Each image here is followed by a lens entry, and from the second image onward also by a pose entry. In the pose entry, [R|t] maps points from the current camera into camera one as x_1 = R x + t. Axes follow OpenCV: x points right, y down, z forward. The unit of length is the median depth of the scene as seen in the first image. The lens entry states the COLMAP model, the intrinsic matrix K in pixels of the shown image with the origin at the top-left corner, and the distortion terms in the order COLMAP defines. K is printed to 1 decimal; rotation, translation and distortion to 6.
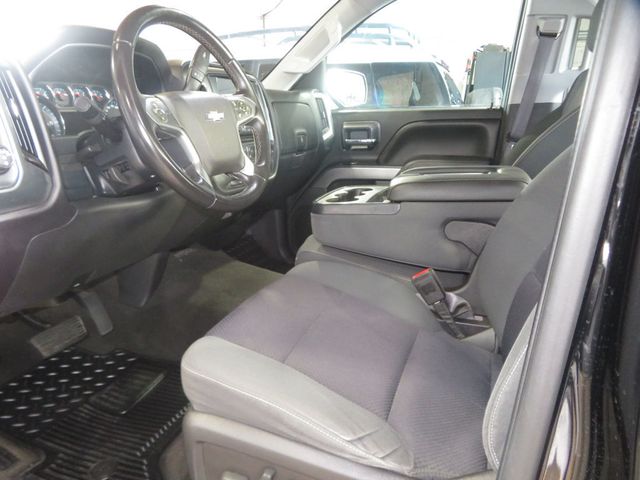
lens RADIAL K [[465.0, 0, 320.0], [0, 465.0, 240.0], [0, 0, 1]] dist [0.001389, 0.006468]
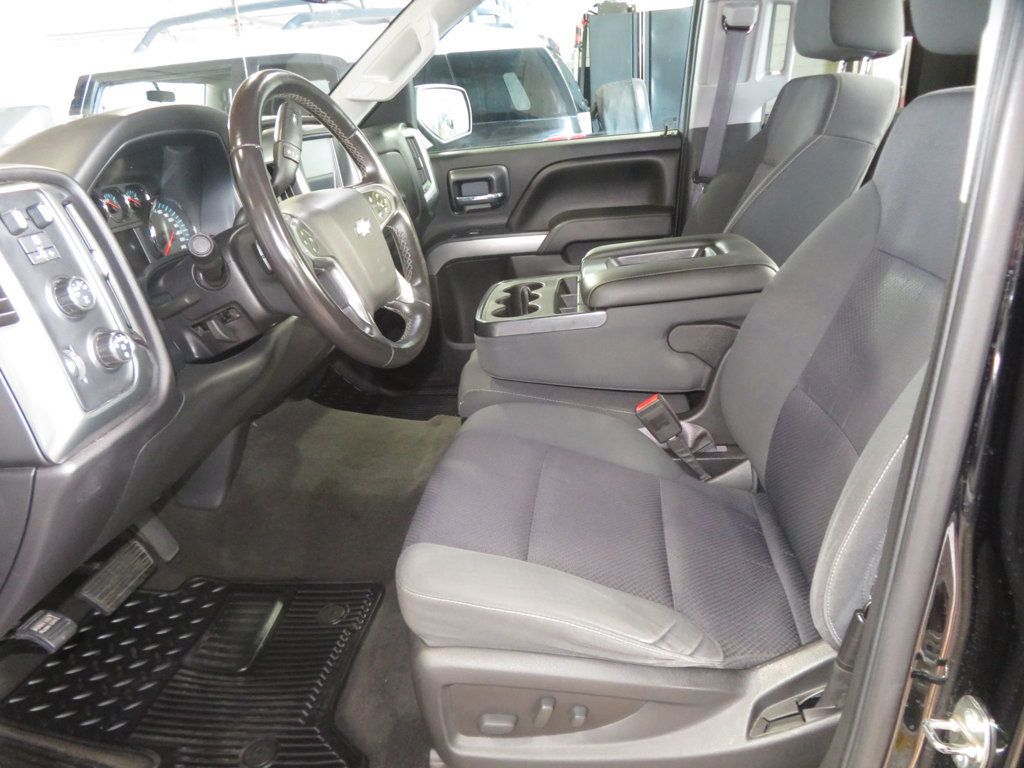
lens RADIAL K [[740.2, 0, 518.8], [0, 740.2, 383.2], [0, 0, 1]] dist [0.000484, 0.004574]
pose [[0.971063, -0.141668, 0.192269, -0.190577], [0.125168, 0.987532, 0.095470, -0.090727], [-0.203397, -0.068641, 0.976687, -0.095928]]
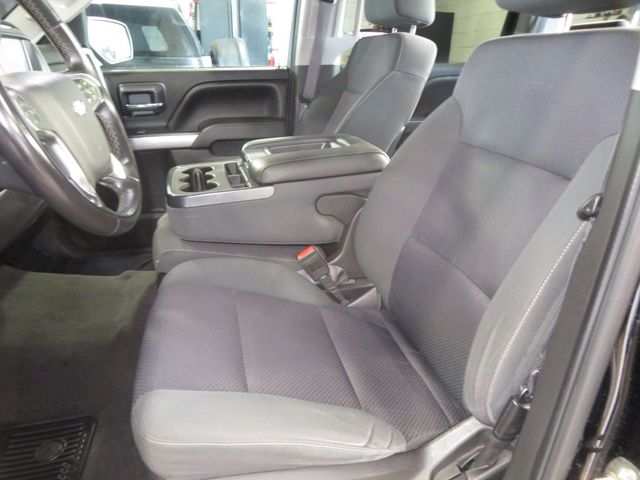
lens RADIAL K [[462.6, 0, 324.3], [0, 462.6, 239.5], [0, 0, 1]] dist [0.000484, 0.004574]
pose [[0.838005, -0.187922, 0.512281, -0.244718], [0.130562, 0.980610, 0.146143, -0.092284], [-0.529812, -0.055585, 0.846292, 0.121583]]
